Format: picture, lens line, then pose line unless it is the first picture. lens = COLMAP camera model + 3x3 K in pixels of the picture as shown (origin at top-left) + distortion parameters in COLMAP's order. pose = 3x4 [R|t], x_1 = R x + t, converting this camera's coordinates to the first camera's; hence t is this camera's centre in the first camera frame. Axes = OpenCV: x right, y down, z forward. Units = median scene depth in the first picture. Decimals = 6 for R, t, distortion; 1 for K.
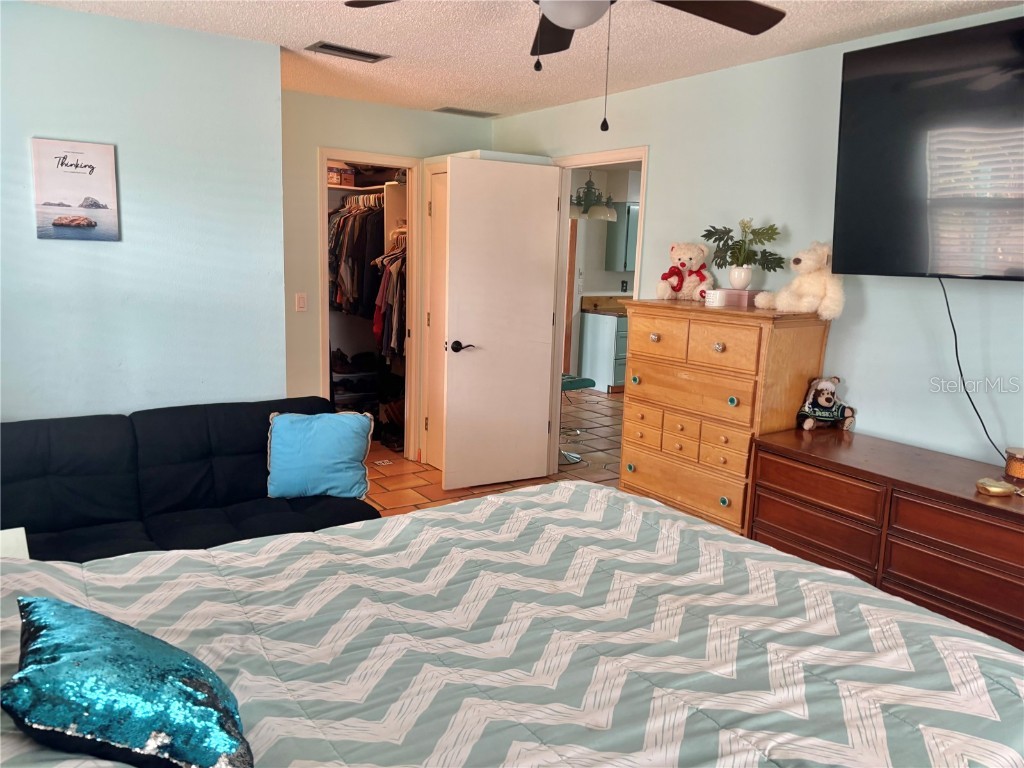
lens RADIAL K [[771.6, 0, 505.8], [0, 771.6, 384.8], [0, 0, 1]] dist [0.057619, -0.068294]
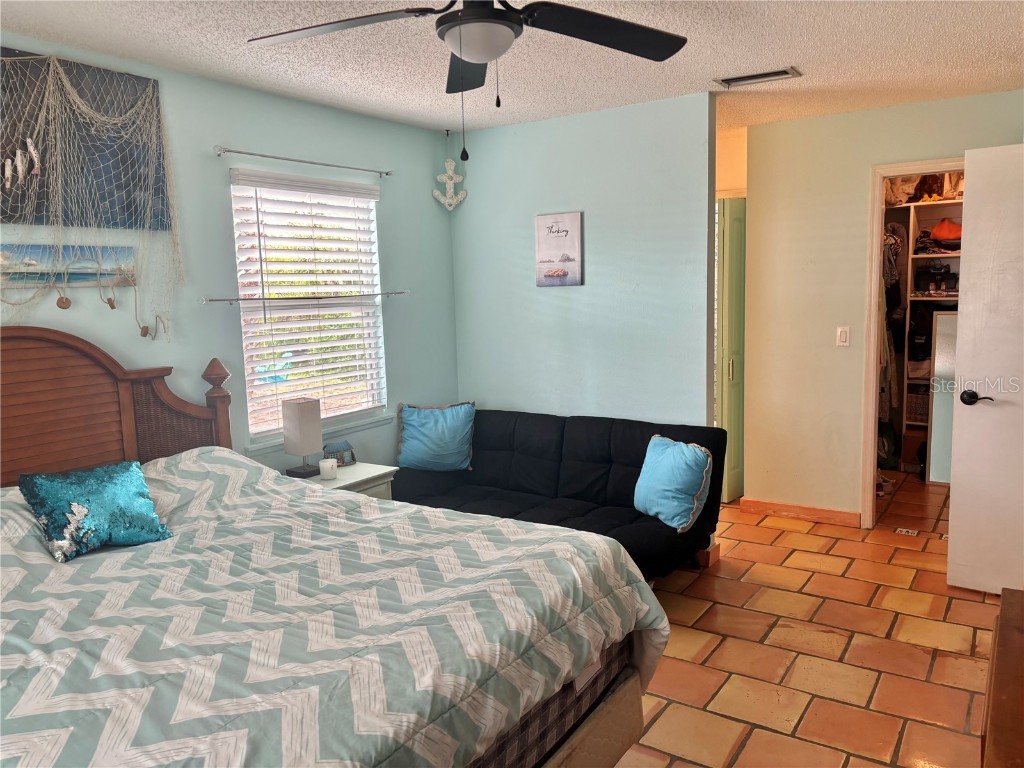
lens RADIAL K [[759.3, 0, 512.0], [0, 759.3, 384.0], [0, 0, 1]] dist [0.050546, -0.065495]
pose [[0.373181, 0.075750, -0.924661, 0.668002], [-0.117496, 0.992495, 0.033887, -0.051692], [0.920288, 0.095998, 0.379281, 0.443414]]
